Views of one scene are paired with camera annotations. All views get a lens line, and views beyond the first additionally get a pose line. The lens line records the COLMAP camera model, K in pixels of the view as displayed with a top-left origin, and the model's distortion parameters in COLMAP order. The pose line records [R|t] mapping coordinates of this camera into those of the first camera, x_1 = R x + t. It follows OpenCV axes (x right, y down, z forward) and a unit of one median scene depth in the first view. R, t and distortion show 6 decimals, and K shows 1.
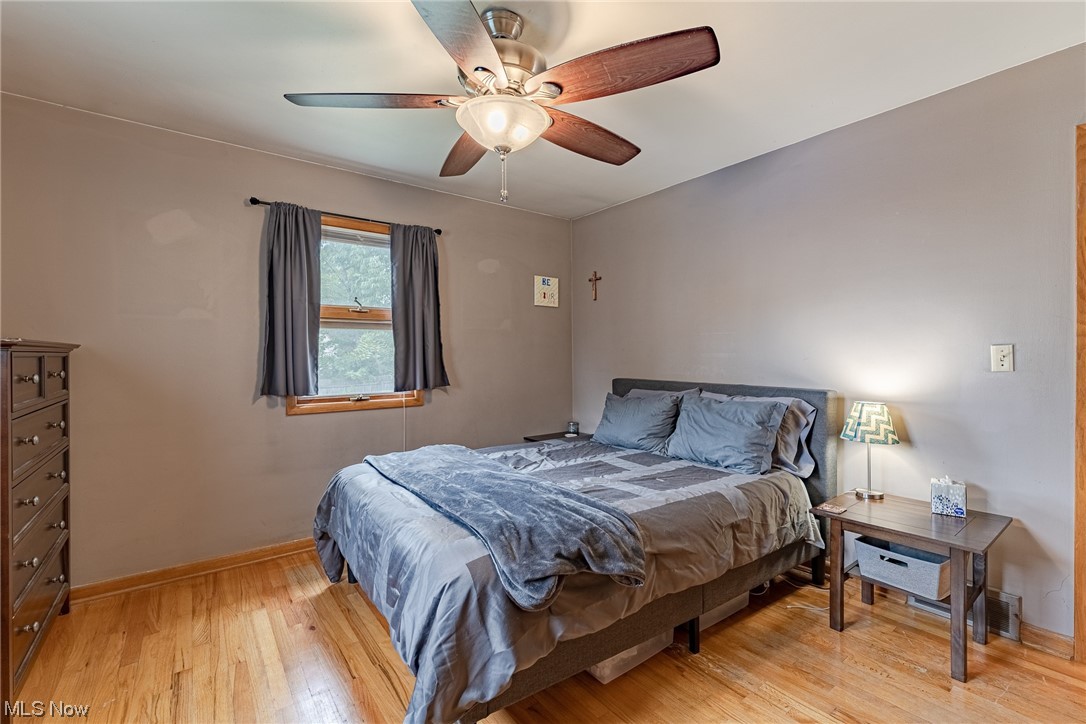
lens RADIAL K [[468.8, 0, 543.0], [0, 468.8, 362.0], [0, 0, 1]] dist [-0.001175, -0.000036]
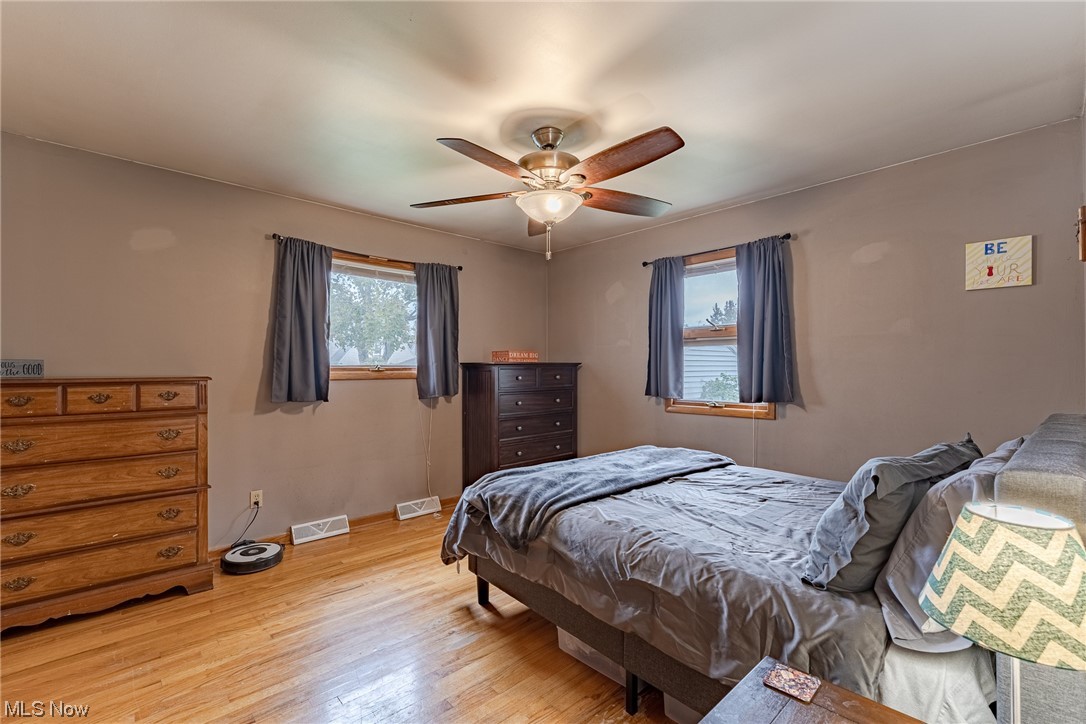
lens RADIAL K [[480.2, 0, 543.0], [0, 480.2, 362.0], [0, 0, 1]] dist [0.001014, 0.000091]
pose [[0.104570, -0.011287, -0.994453, 0.681166], [-0.013470, 0.999828, -0.012764, -0.007297], [0.994426, 0.014730, 0.104400, 0.417975]]
